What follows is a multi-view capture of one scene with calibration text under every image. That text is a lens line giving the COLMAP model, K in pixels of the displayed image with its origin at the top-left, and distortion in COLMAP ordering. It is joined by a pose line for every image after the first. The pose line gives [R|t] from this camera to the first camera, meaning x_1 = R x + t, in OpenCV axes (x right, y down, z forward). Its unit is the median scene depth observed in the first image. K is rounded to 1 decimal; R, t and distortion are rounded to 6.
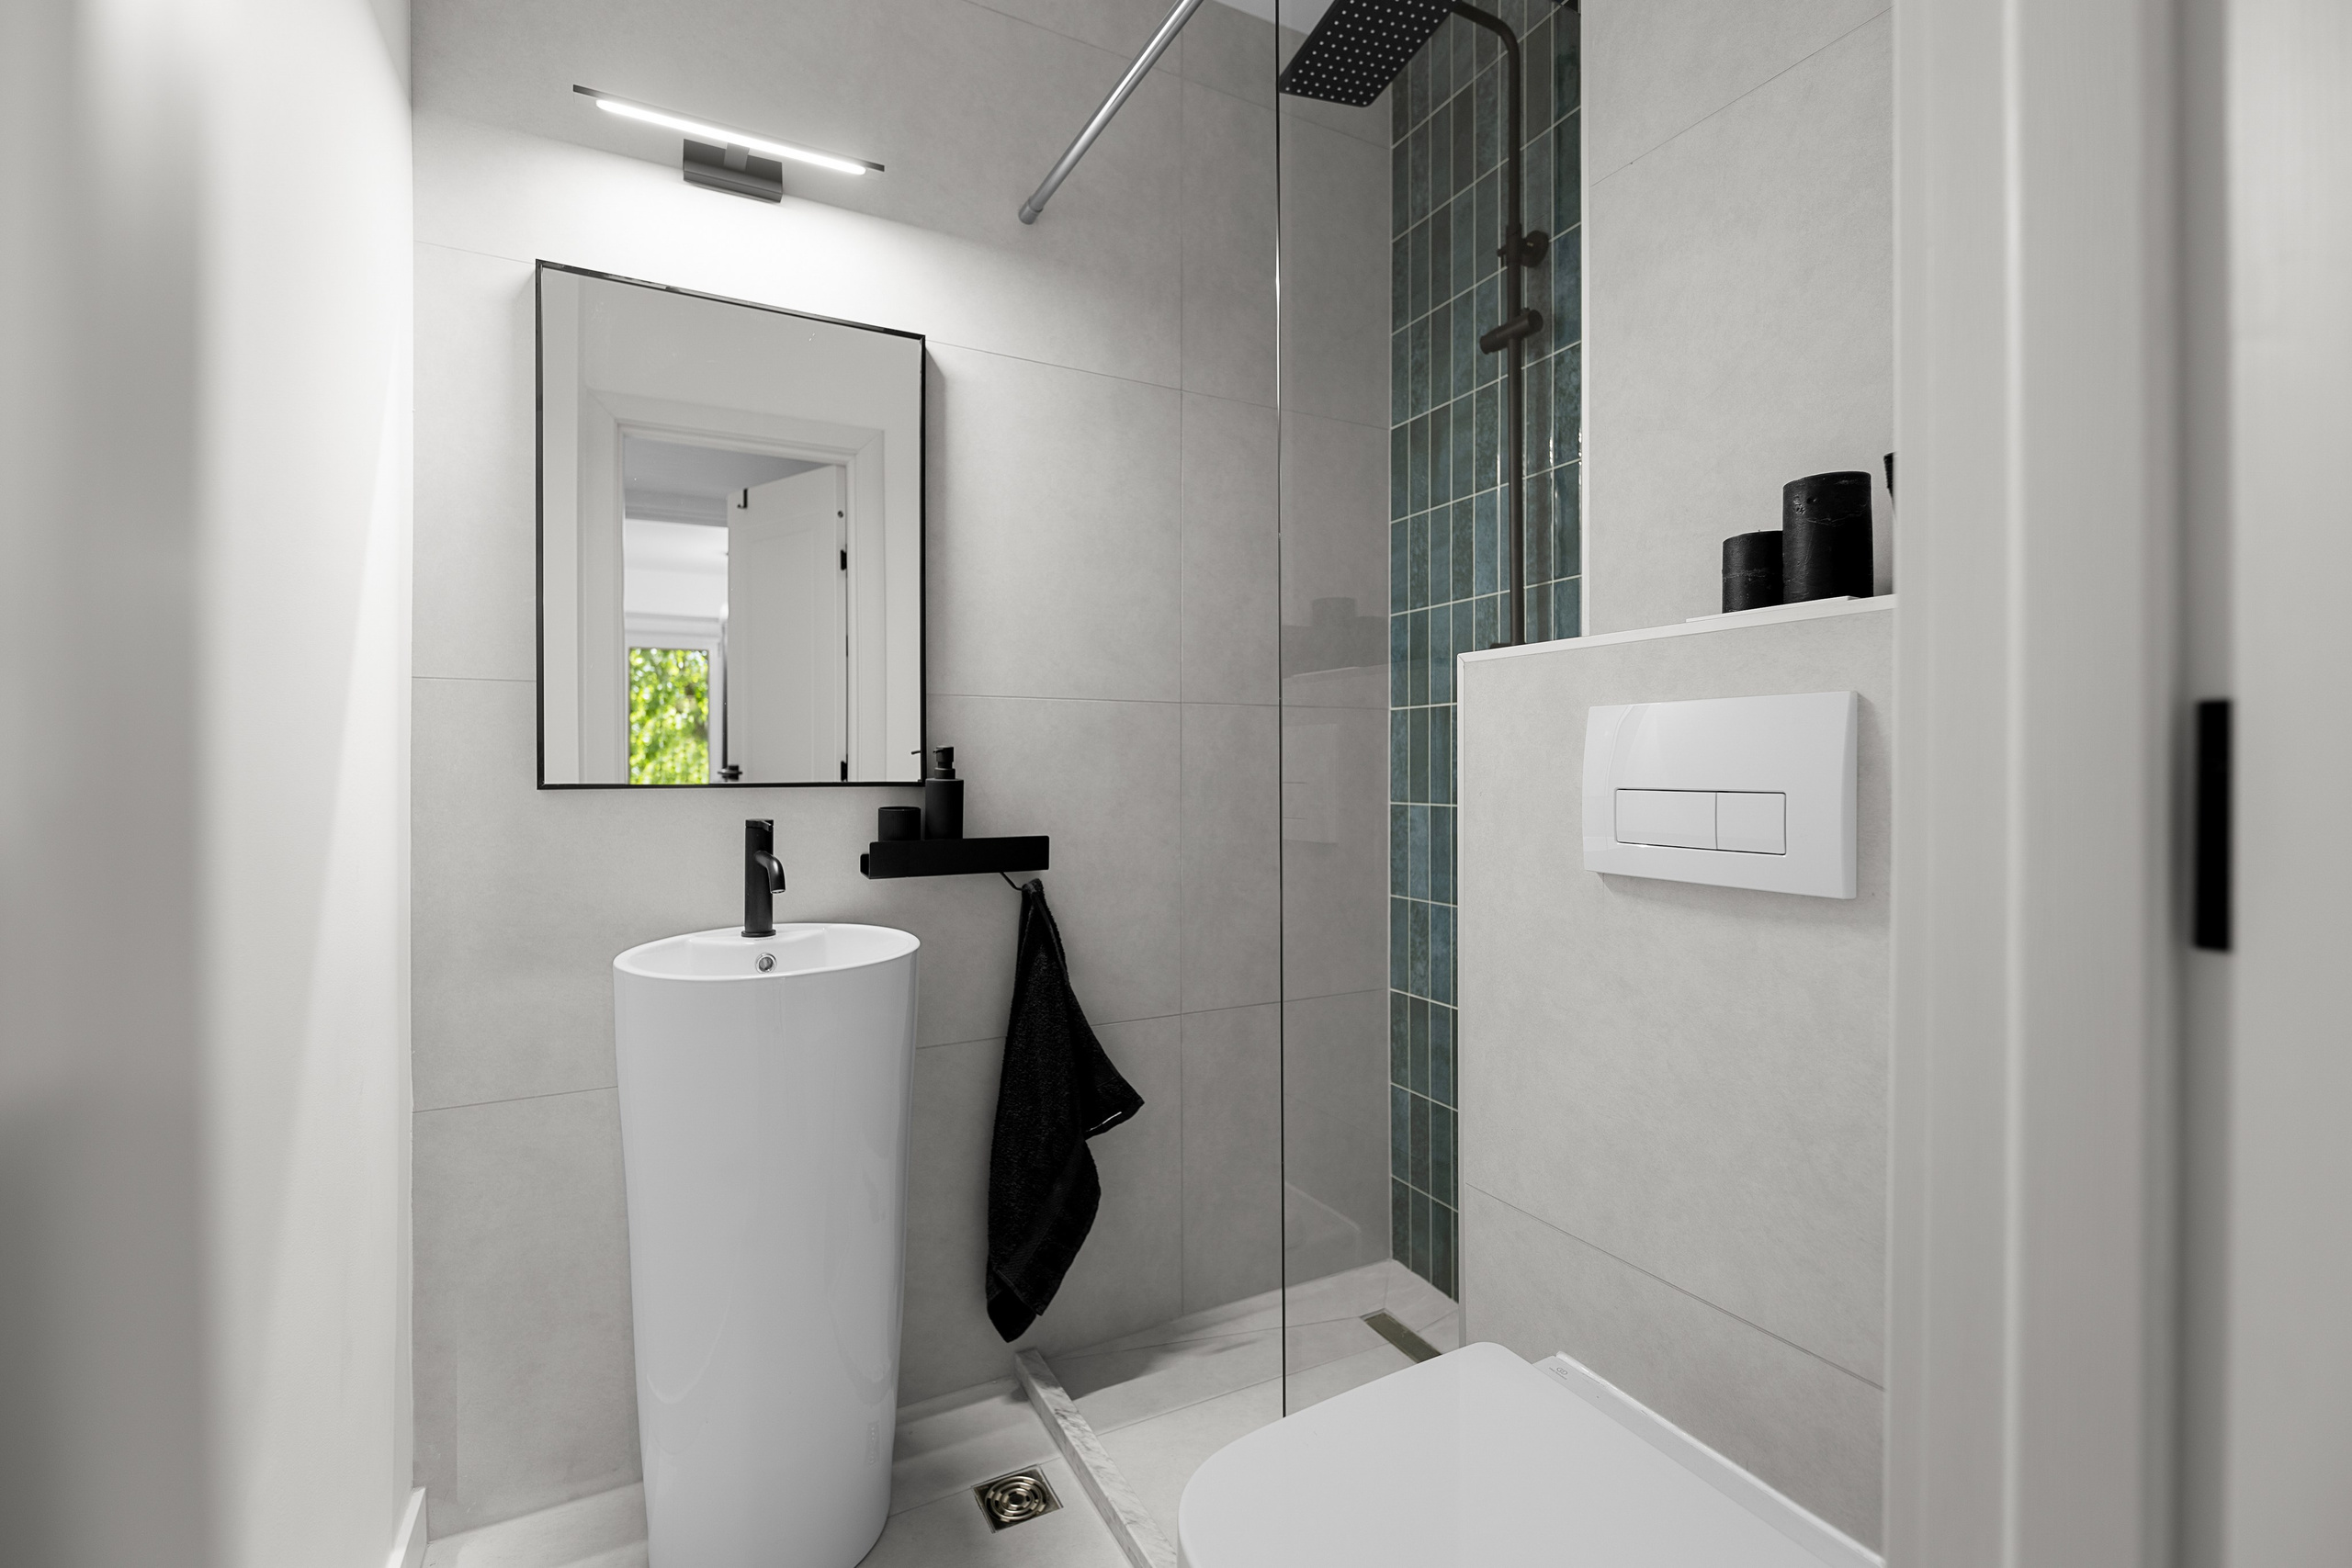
lens RADIAL K [[1016.2, 0, 1179.1], [0, 1016.2, 774.0], [0, 0, 1]] dist [0.001399, 0.000059]
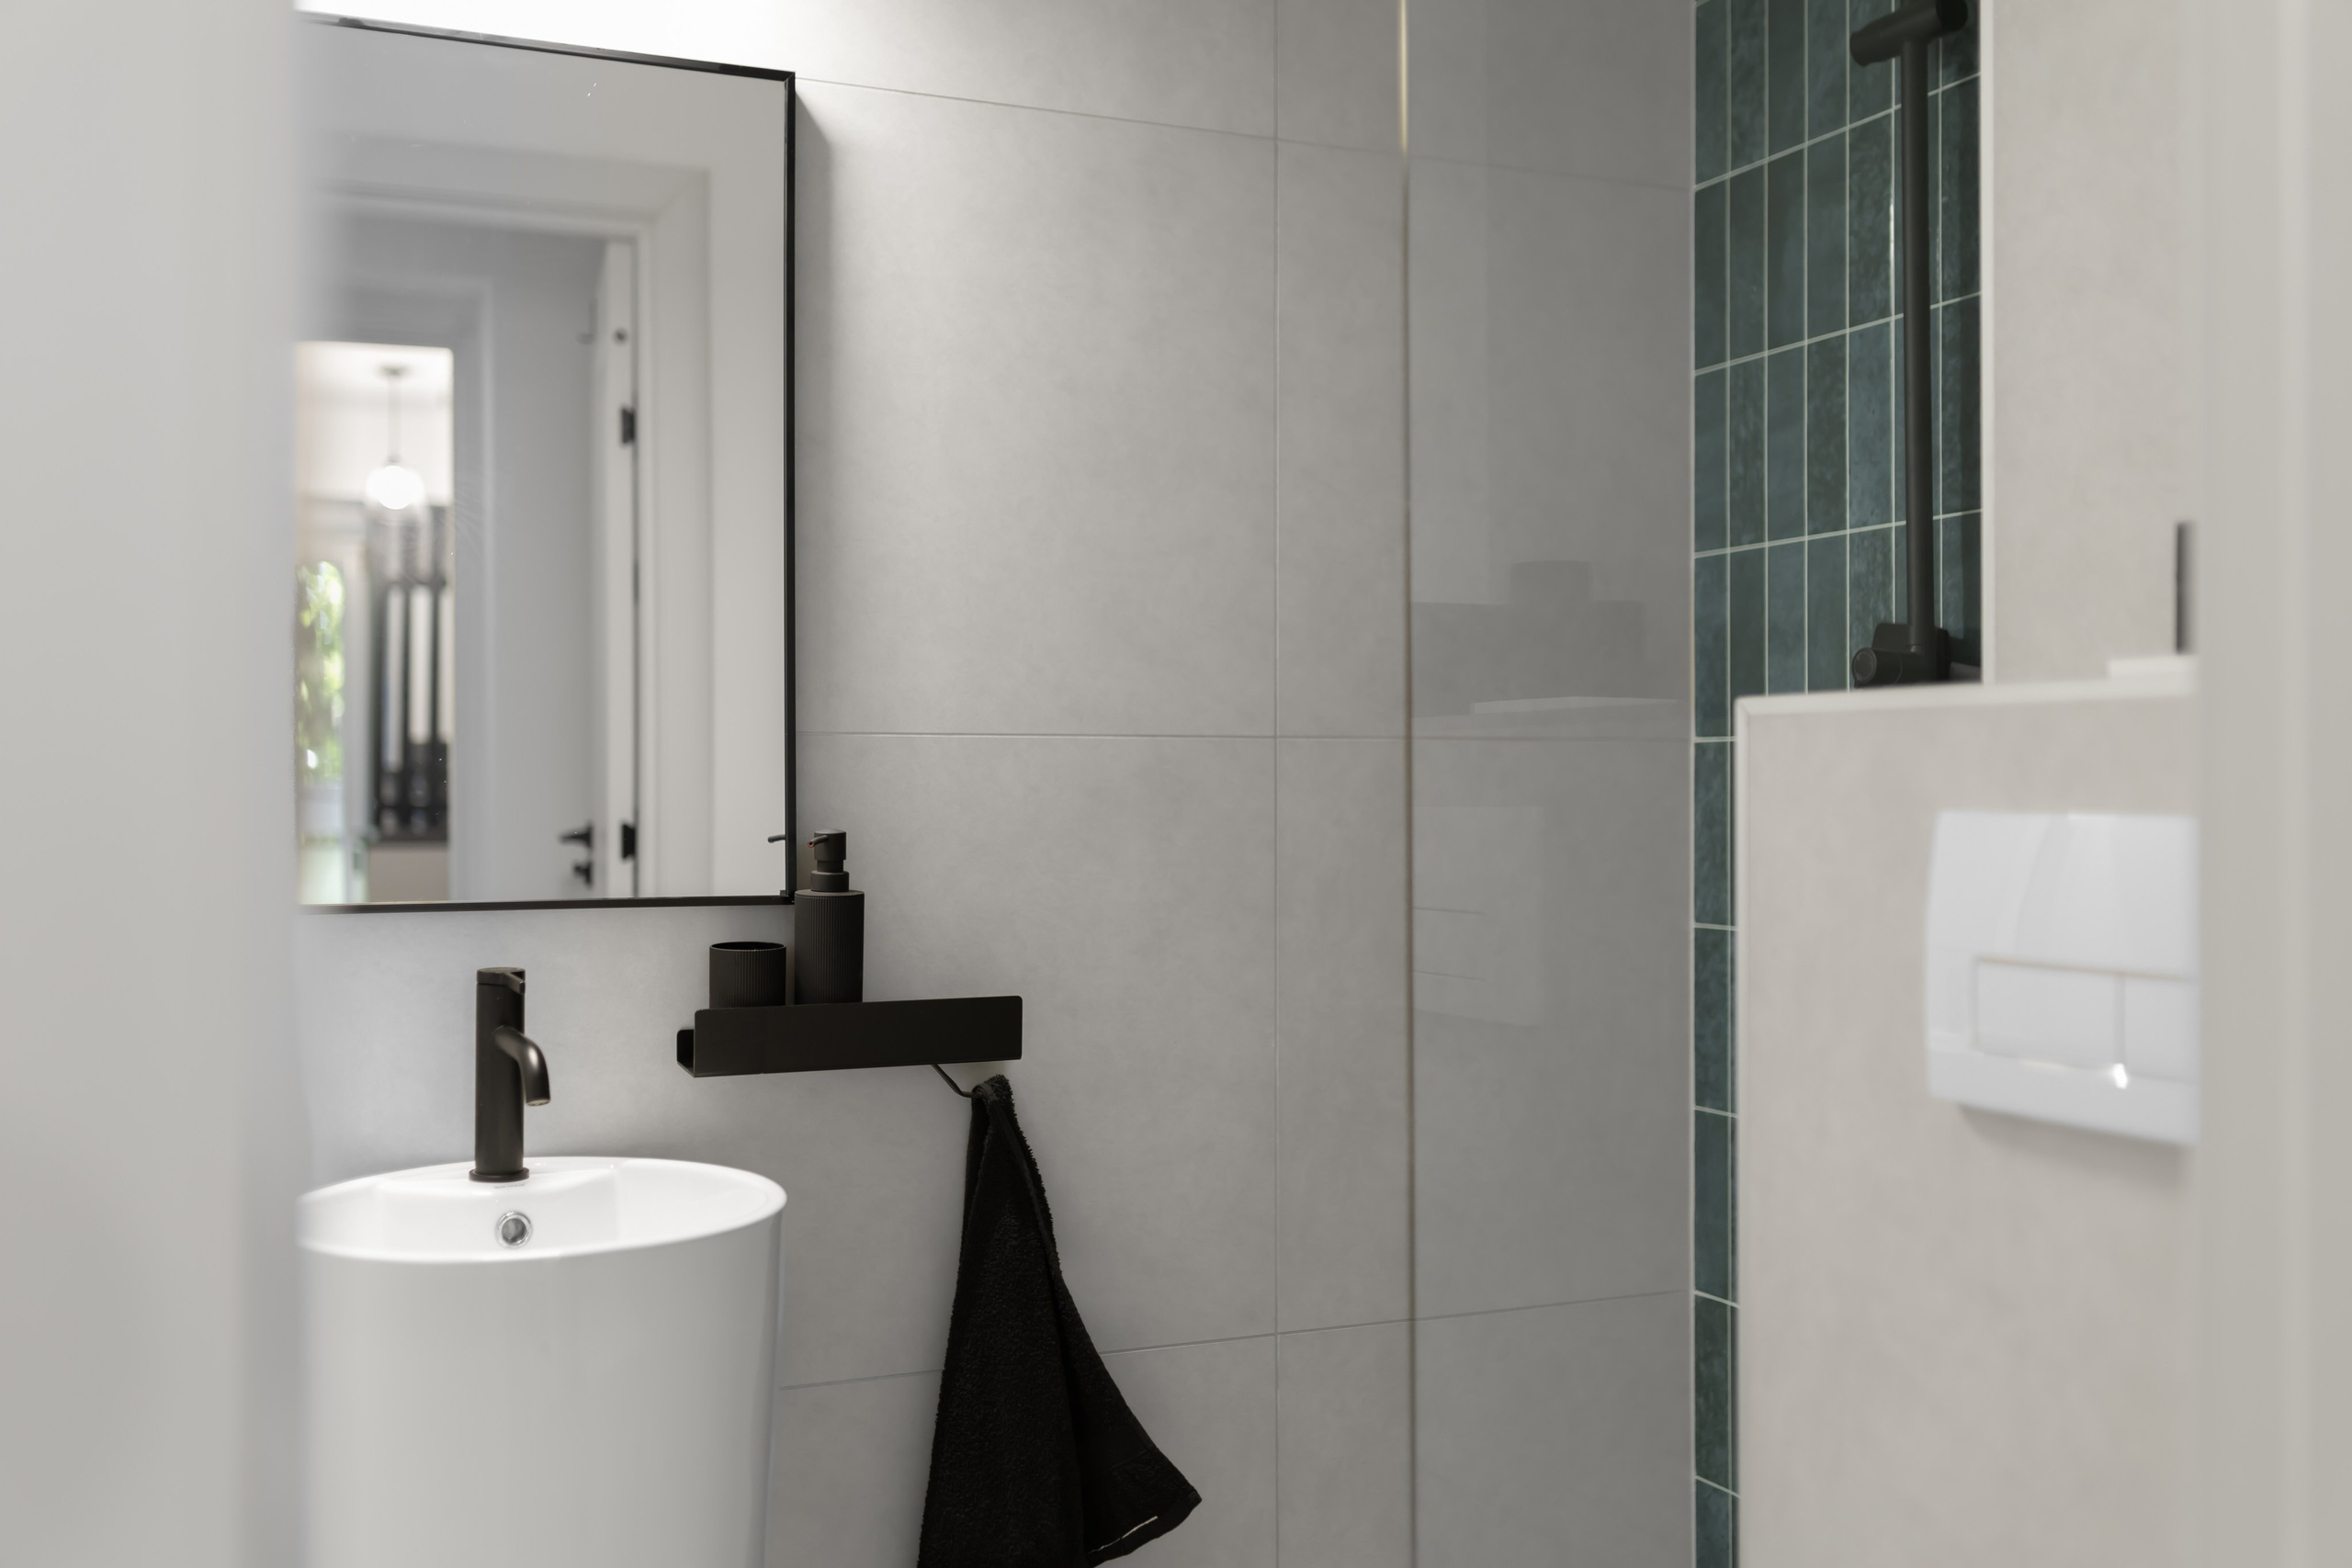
lens RADIAL K [[2257.2, 0, 1167.9], [0, 2257.2, 793.4], [0, 0, 1]] dist [-0.011801, 0.000000]
pose [[0.997291, -0.000181, -0.073559, 0.033739], [0.000061, 0.999999, -0.001629, -0.041450], [0.073559, 0.001620, 0.997290, -0.167532]]
